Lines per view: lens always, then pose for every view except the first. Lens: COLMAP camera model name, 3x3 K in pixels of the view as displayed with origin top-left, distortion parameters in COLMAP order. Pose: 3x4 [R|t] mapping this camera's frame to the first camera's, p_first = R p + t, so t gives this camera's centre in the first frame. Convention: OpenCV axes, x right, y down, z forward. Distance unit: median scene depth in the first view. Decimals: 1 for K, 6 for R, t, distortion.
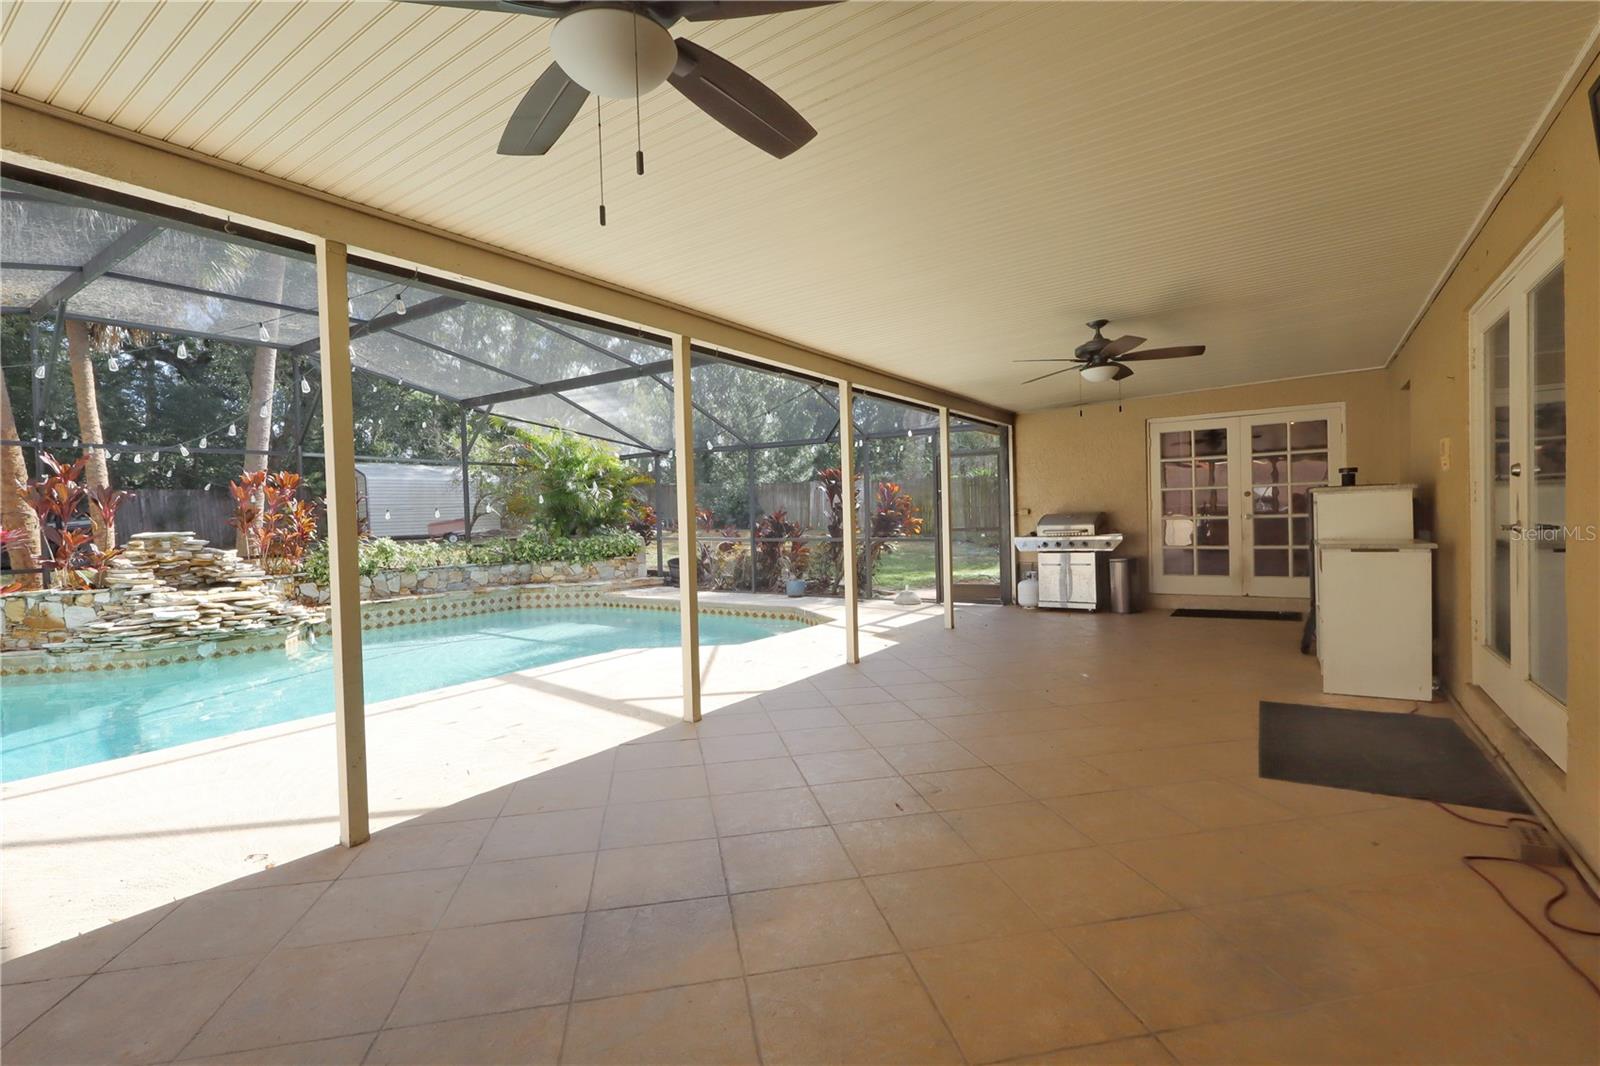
lens RADIAL K [[735.6, 0, 800.0], [0, 735.6, 533.0], [0, 0, 1]] dist [-0.000722, 0.000408]
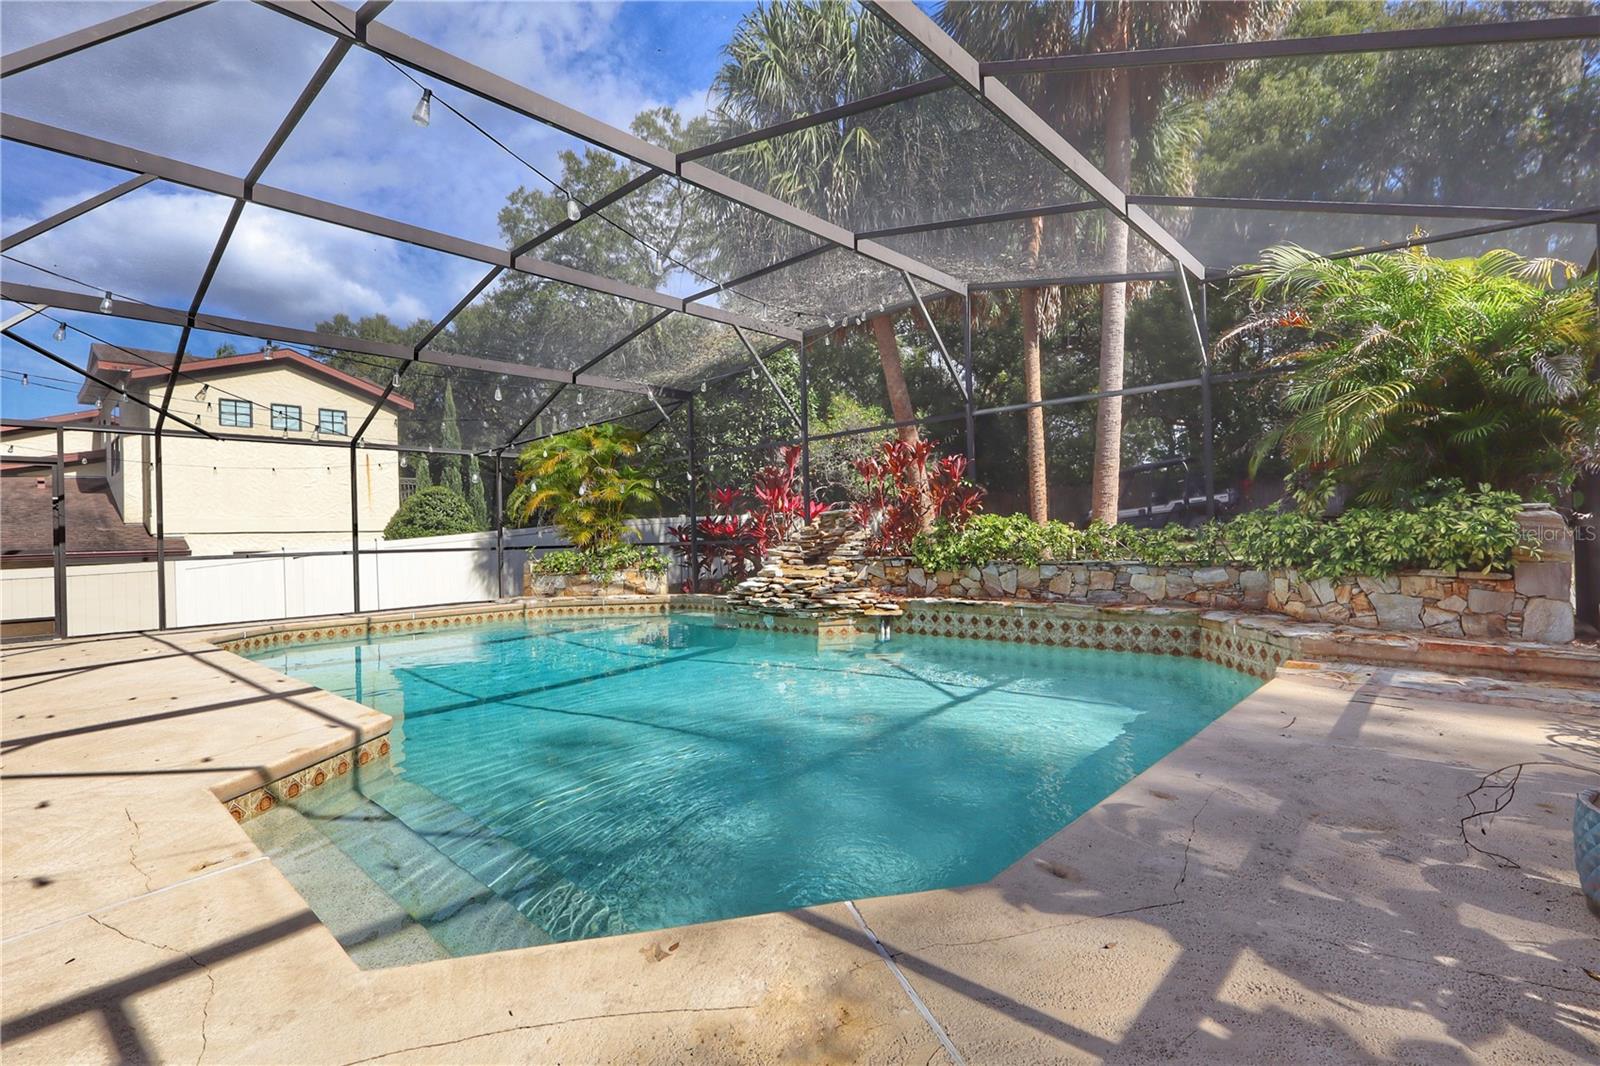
lens RADIAL K [[741.7, 0, 800.0], [0, 741.7, 533.0], [0, 0, 1]] dist [-0.003043, 0.000748]
pose [[-0.144423, 0.026901, -0.989150, 0.204973], [0.007606, 0.999631, 0.026075, 0.004486], [0.989487, -0.003757, -0.144575, 1.070300]]
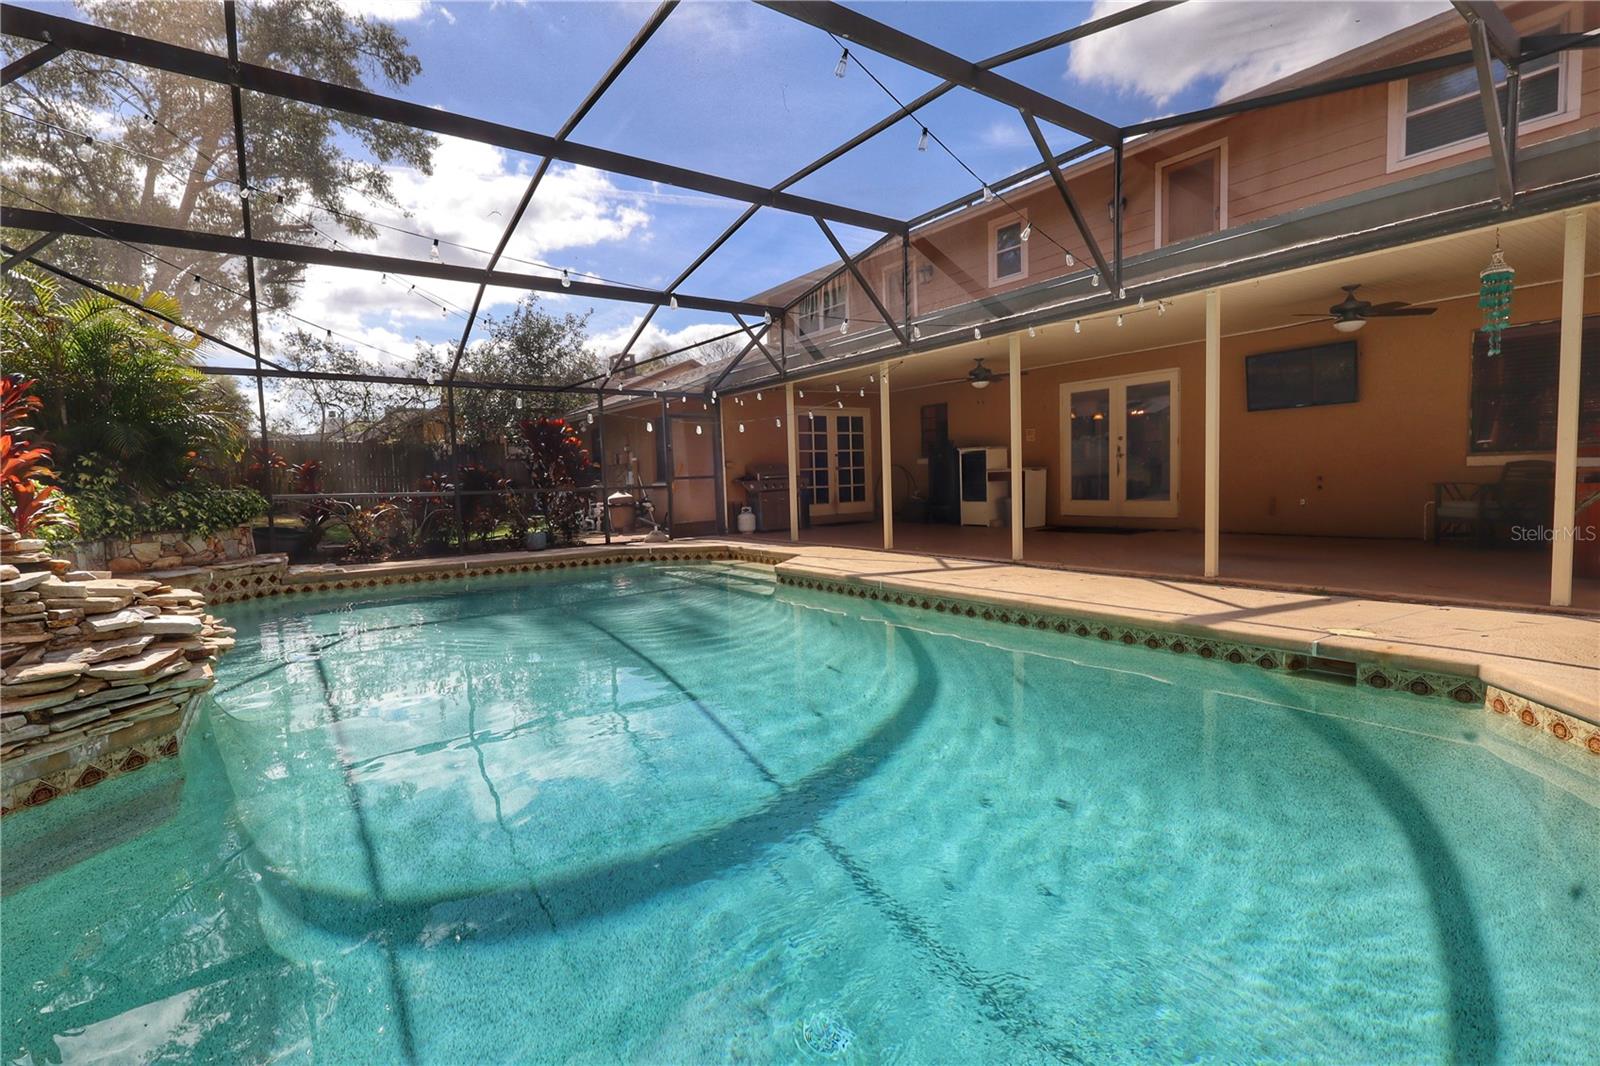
lens RADIAL K [[732.5, 0, 796.4], [0, 732.5, 535.1], [0, 0, 1]] dist [-0.004379, -0.000567]
pose [[0.343845, -0.055897, 0.937361, -0.970871], [0.044410, 0.998078, 0.043227, 0.051560], [-0.937976, 0.026765, 0.345667, 0.452943]]
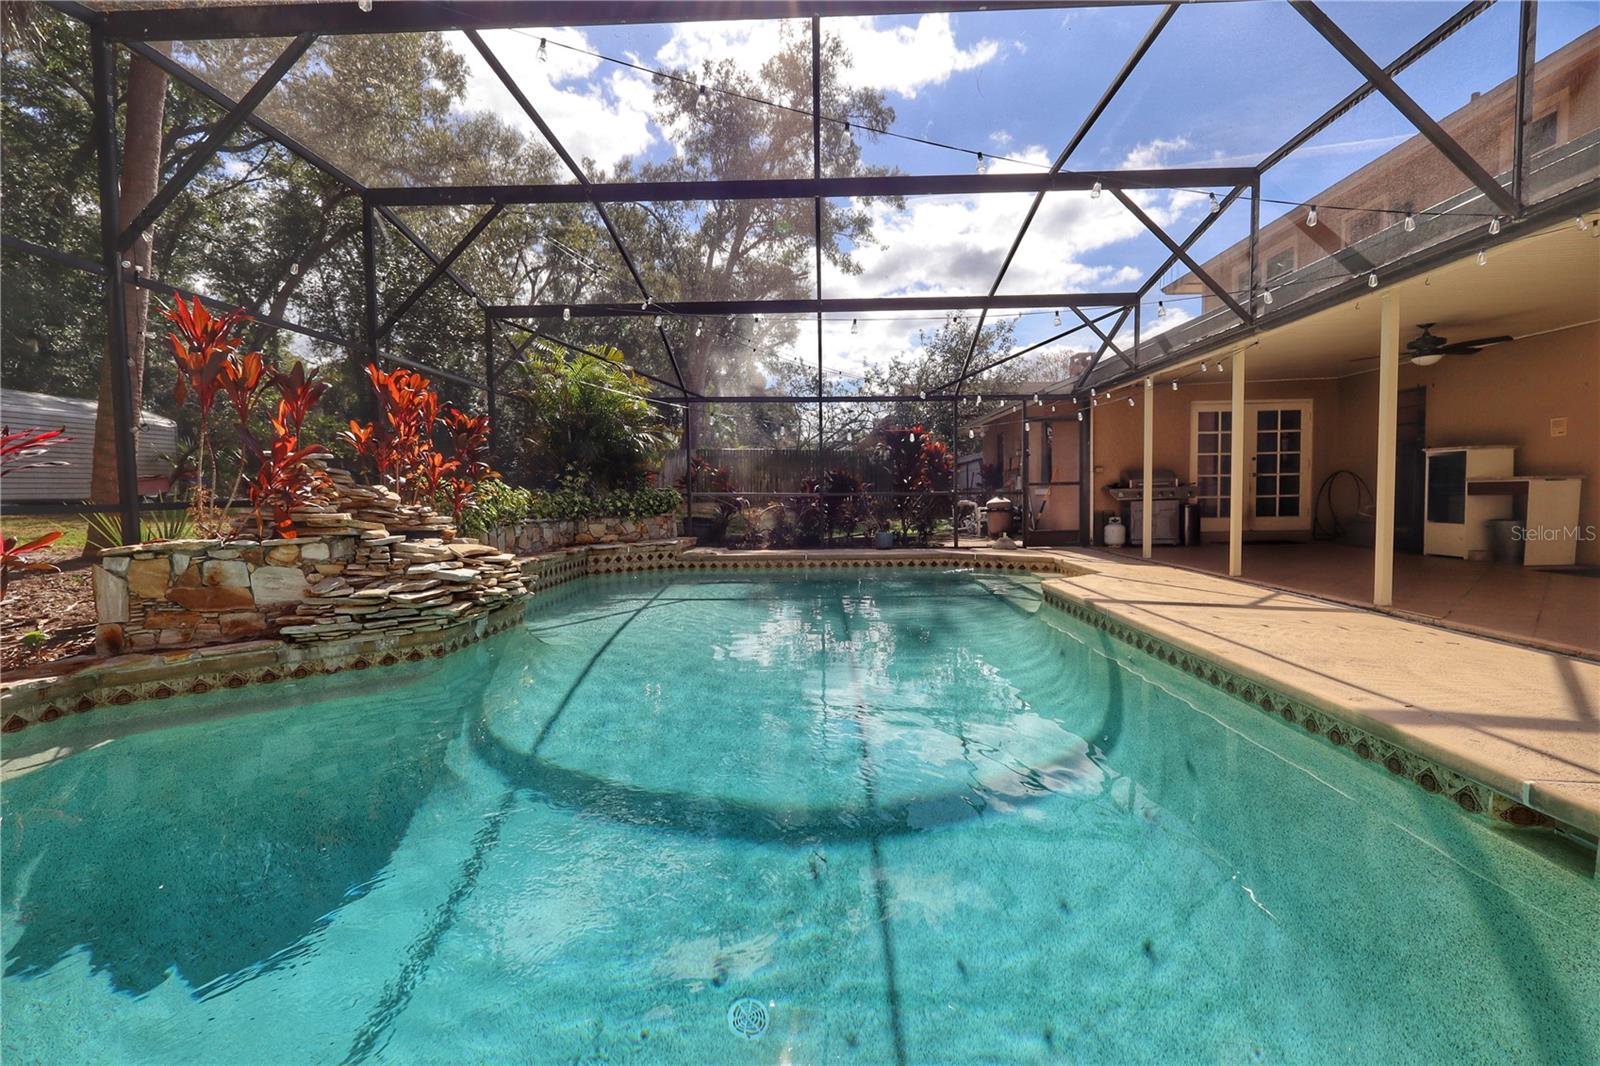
lens RADIAL K [[735.6, 0, 800.0], [0, 735.6, 533.0], [0, 0, 1]] dist [-0.000722, 0.000408]
pose [[0.843556, -0.012506, 0.536896, -0.822969], [0.001955, 0.999794, 0.020218, 0.054287], [-0.537038, -0.016006, 0.843406, 0.249955]]
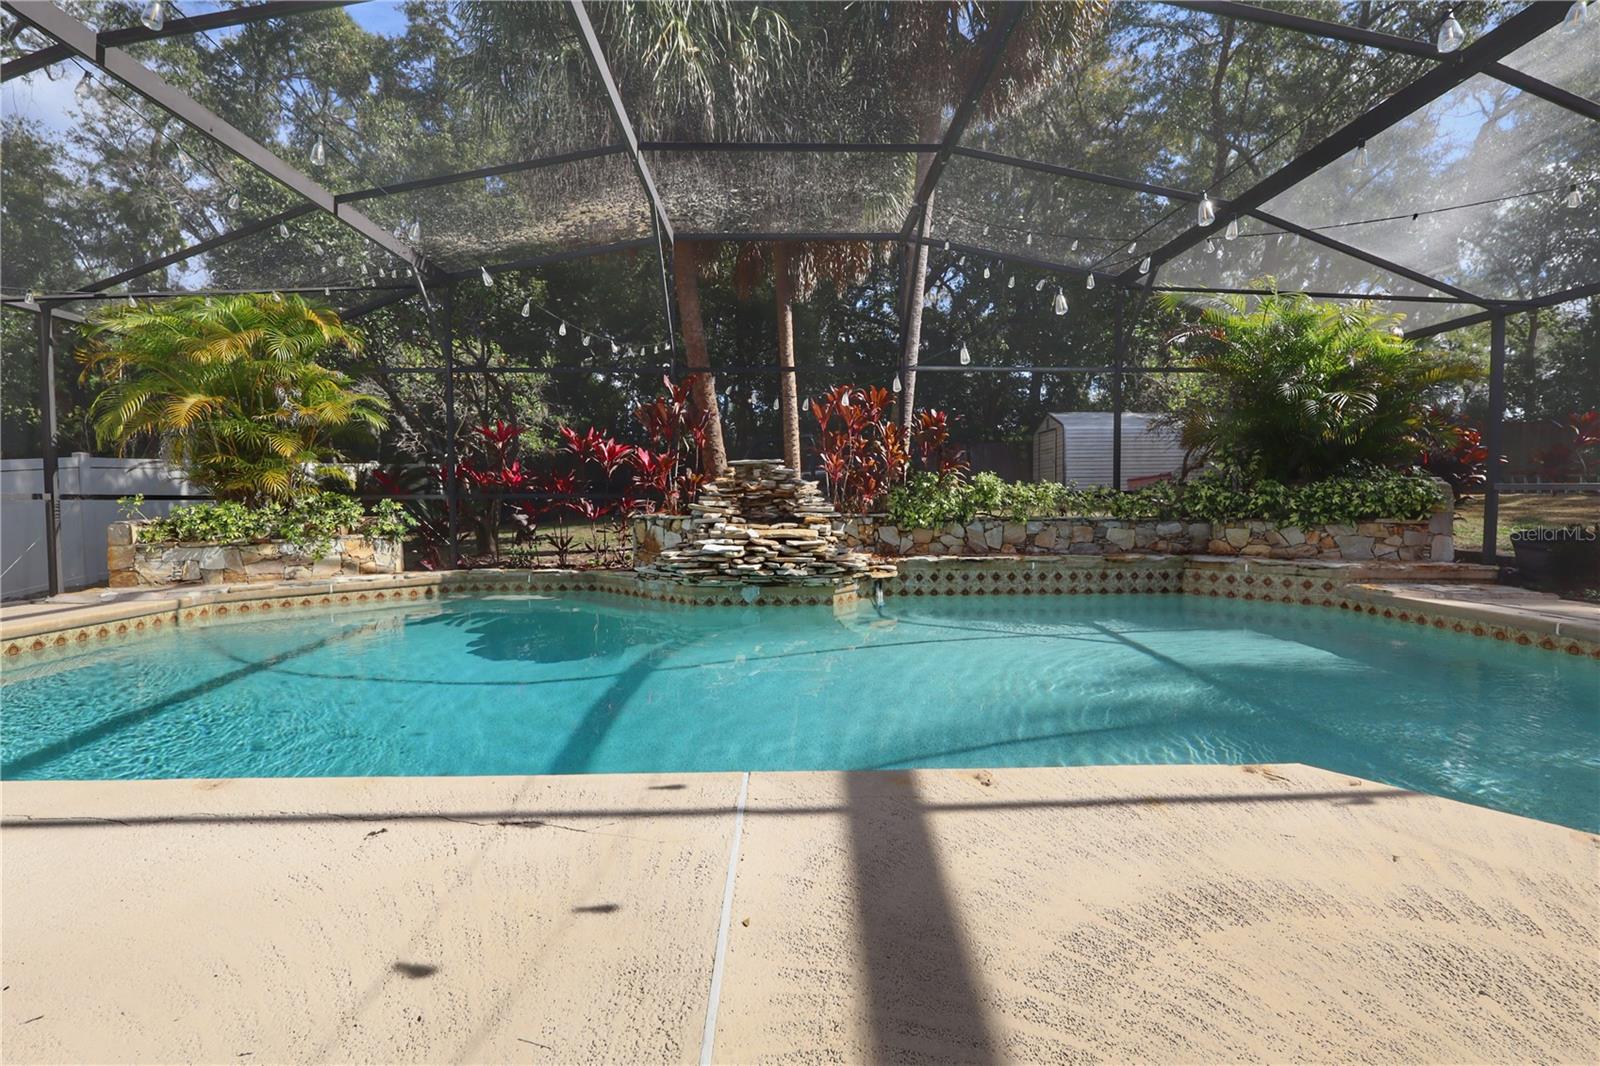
lens RADIAL K [[741.7, 0, 800.0], [0, 741.7, 533.0], [0, 0, 1]] dist [-0.003043, 0.000748]
pose [[0.588332, 0.060771, -0.806333, -0.092009], [-0.031468, 0.998137, 0.052266, 0.039564], [0.808007, -0.005376, 0.589148, 0.493784]]
